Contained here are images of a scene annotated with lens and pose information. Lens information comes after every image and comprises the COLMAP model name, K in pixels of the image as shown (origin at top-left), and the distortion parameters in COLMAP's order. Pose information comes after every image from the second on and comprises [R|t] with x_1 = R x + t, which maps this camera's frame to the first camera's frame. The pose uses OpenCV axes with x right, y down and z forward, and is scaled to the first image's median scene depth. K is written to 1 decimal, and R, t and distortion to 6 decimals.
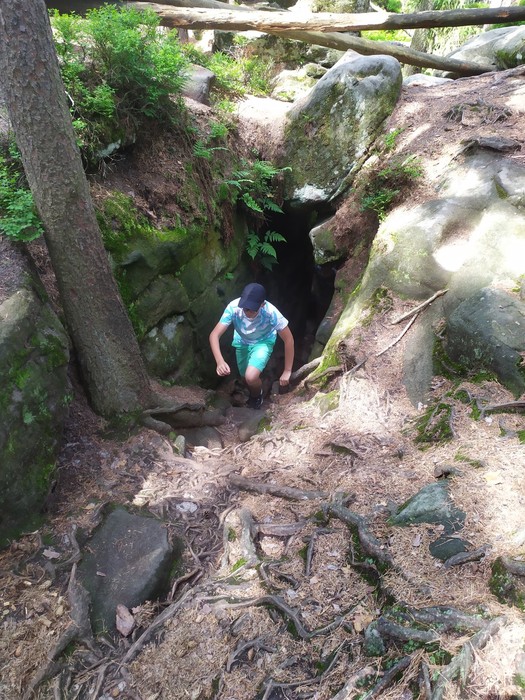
lens RADIAL K [[525.2, 0, 262.3], [0, 525.2, 348.2], [0, 0, 1]] dist [0.031850, -0.027583]
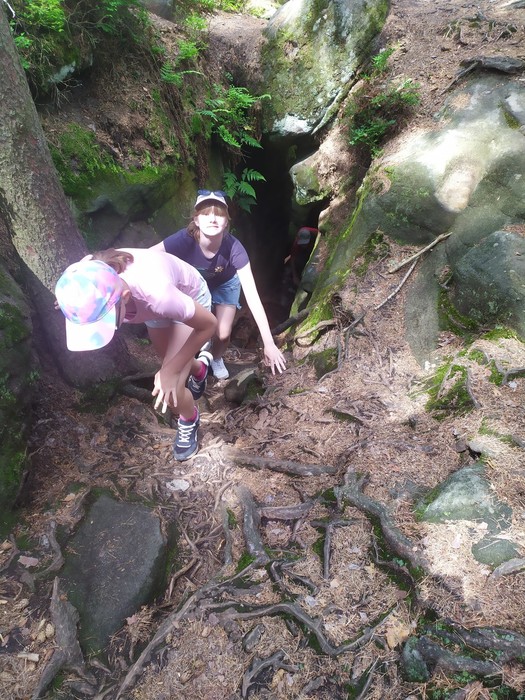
lens RADIAL K [[525.2, 0, 265.5], [0, 525.2, 353.0], [0, 0, 1]] dist [0.031850, -0.027583]
pose [[0.998016, -0.033700, 0.053179, -0.031477], [0.027060, 0.992285, 0.120988, -0.031651], [-0.056846, -0.119309, 0.991228, 0.110420]]
